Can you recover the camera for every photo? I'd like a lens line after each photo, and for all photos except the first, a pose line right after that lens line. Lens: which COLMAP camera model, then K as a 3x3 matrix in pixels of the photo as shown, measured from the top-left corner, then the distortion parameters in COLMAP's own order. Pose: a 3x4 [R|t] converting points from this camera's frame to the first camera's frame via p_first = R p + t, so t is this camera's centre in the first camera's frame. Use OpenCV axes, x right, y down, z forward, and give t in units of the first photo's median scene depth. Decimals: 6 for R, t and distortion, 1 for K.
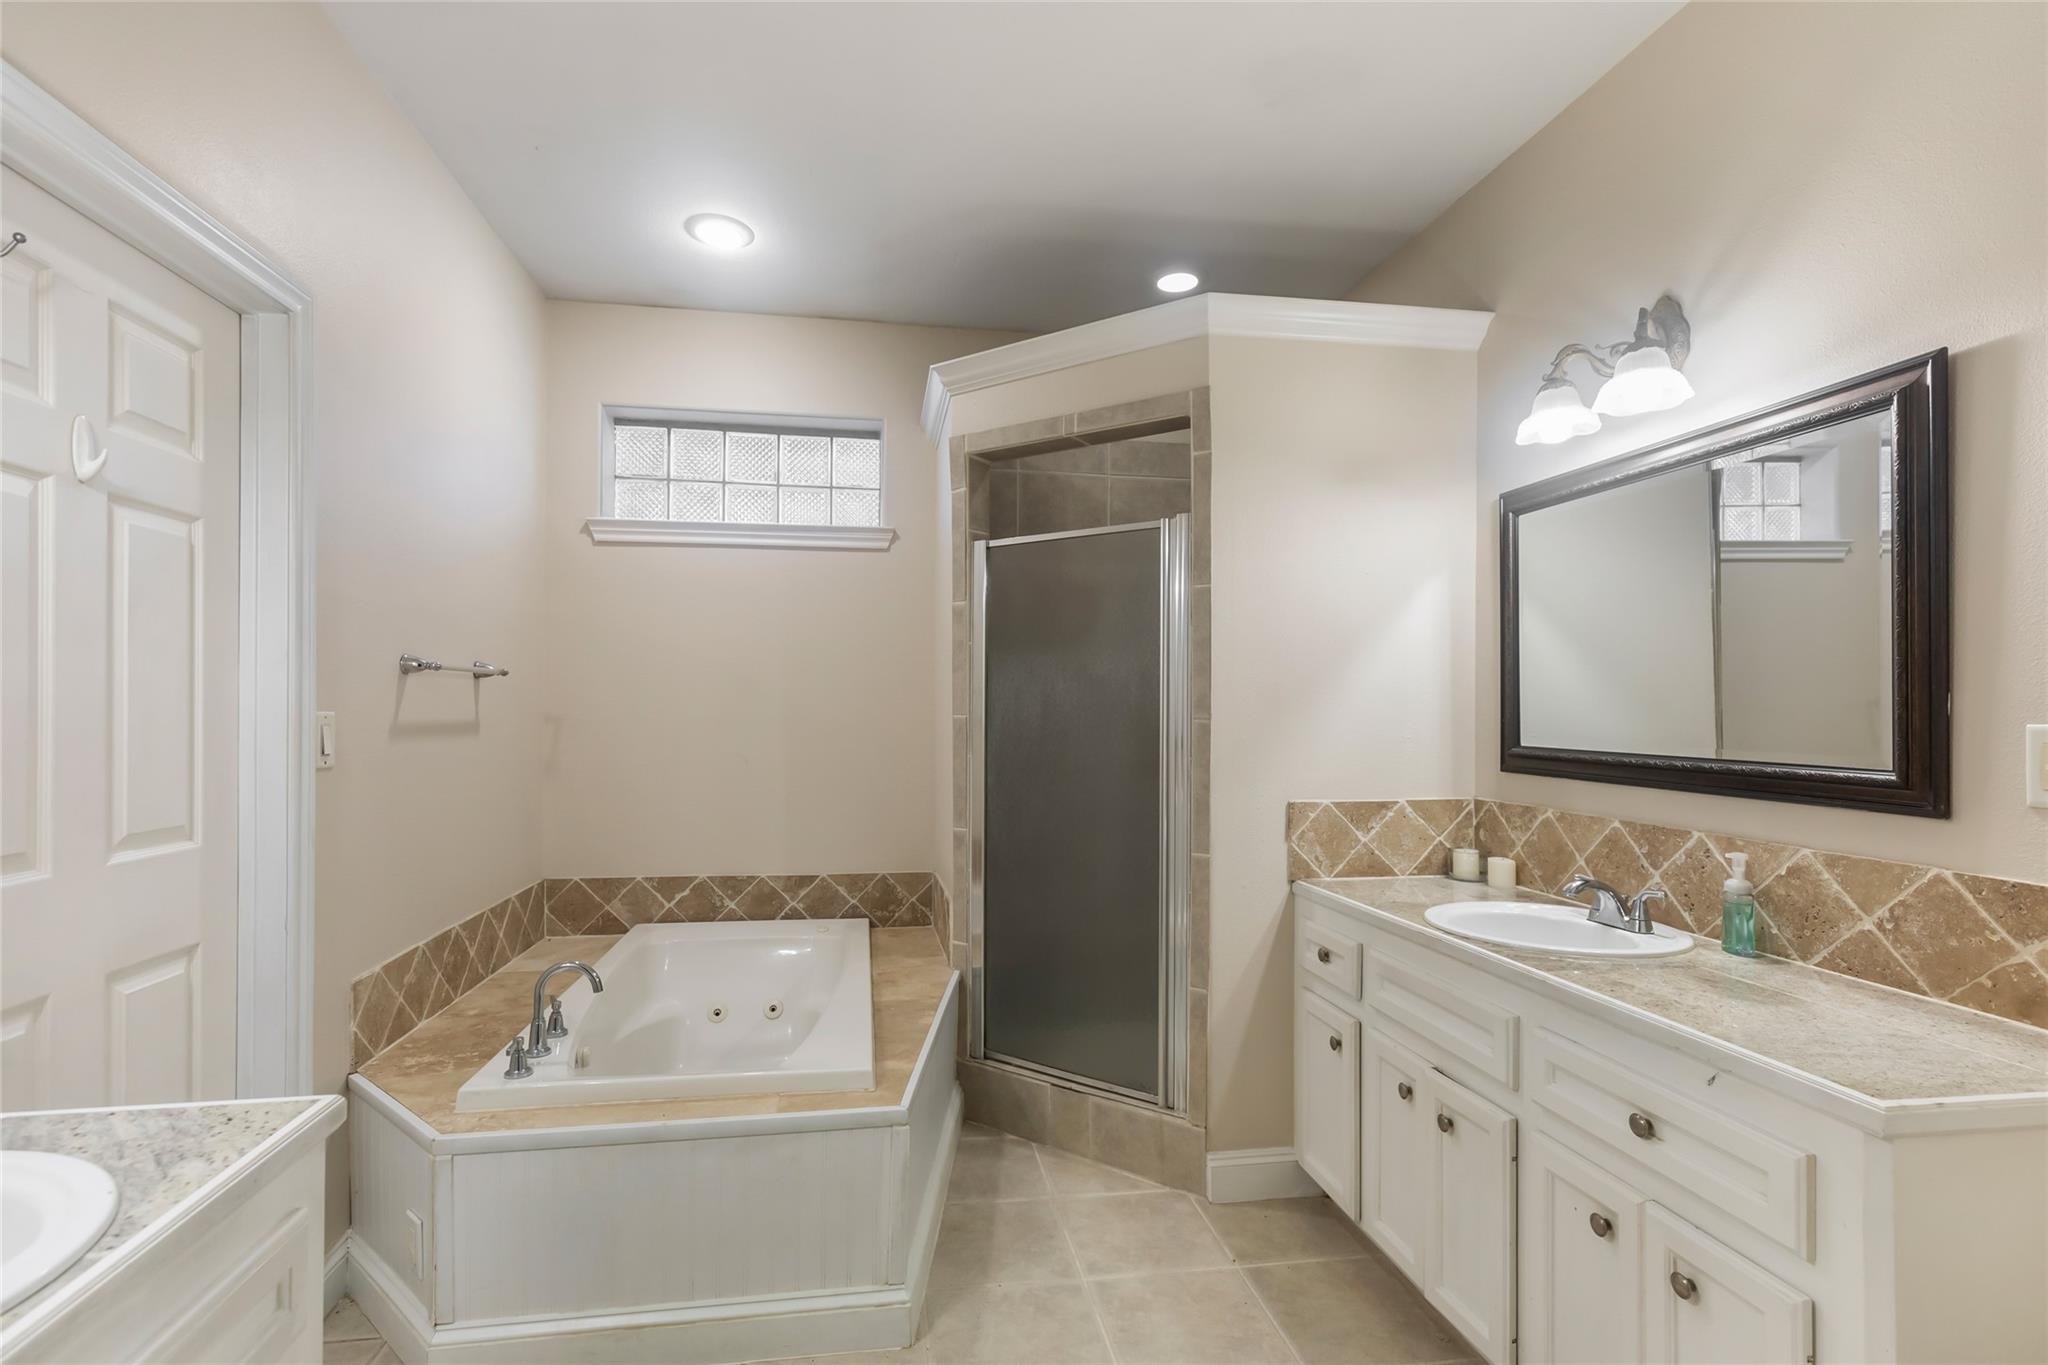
lens RADIAL K [[971.0, 0, 1029.8], [0, 971.0, 694.8], [0, 0, 1]] dist [0.017351, -0.000932]
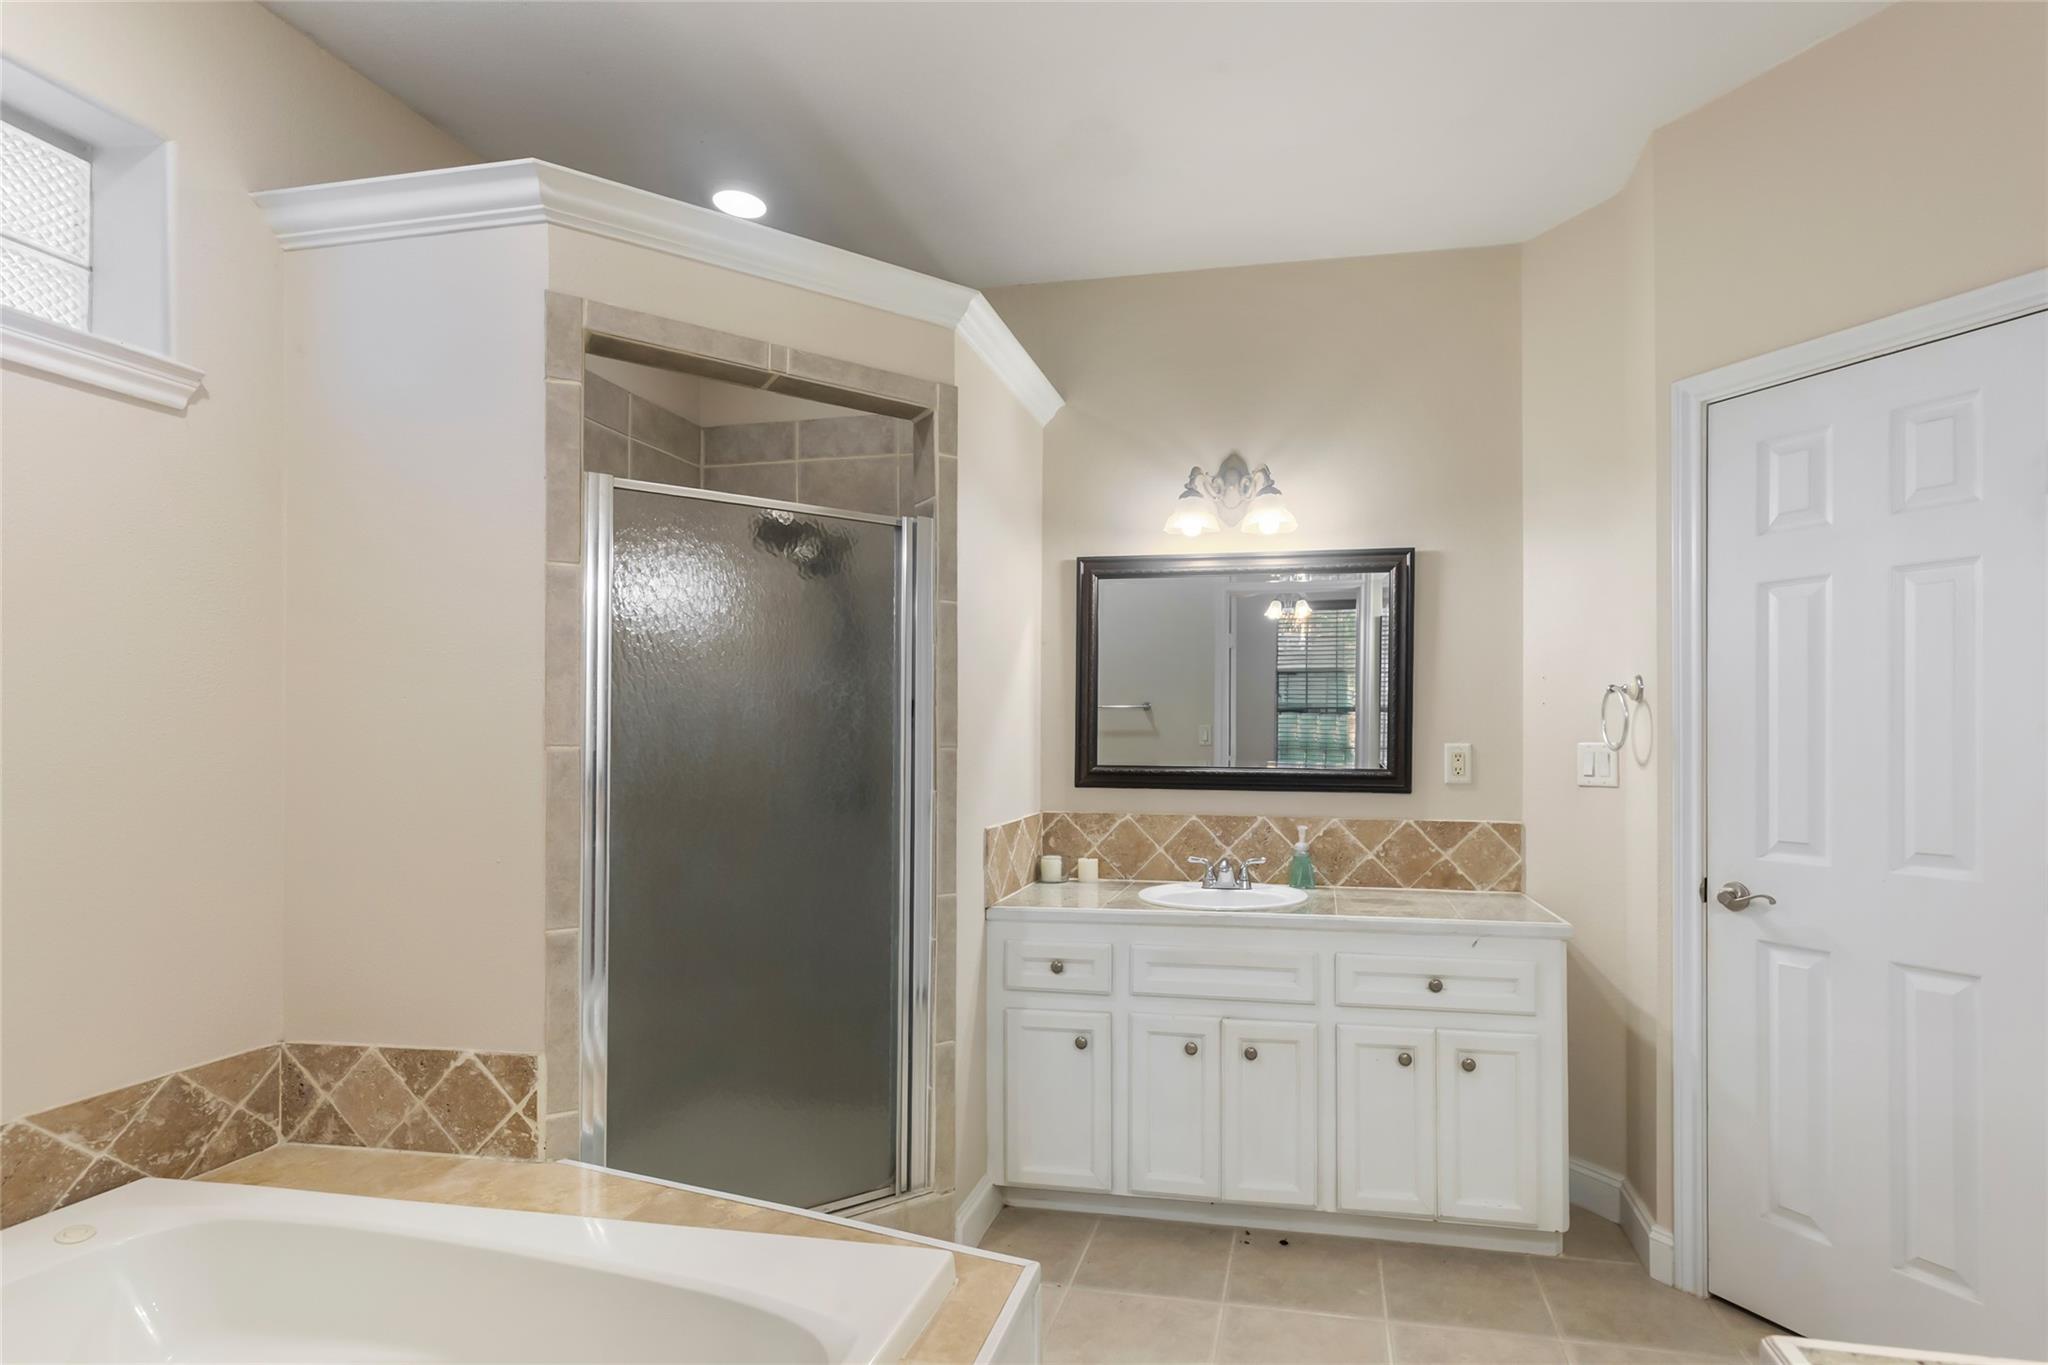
lens RADIAL K [[971.0, 0, 1180.9], [0, 971.0, 725.1], [0, 0, 1]] dist [0.017351, -0.000932]
pose [[0.330227, 0.007182, 0.943874, -0.658805], [-0.015045, 0.999884, -0.002344, 0.003148], [-0.943782, -0.013426, 0.330296, 0.524424]]
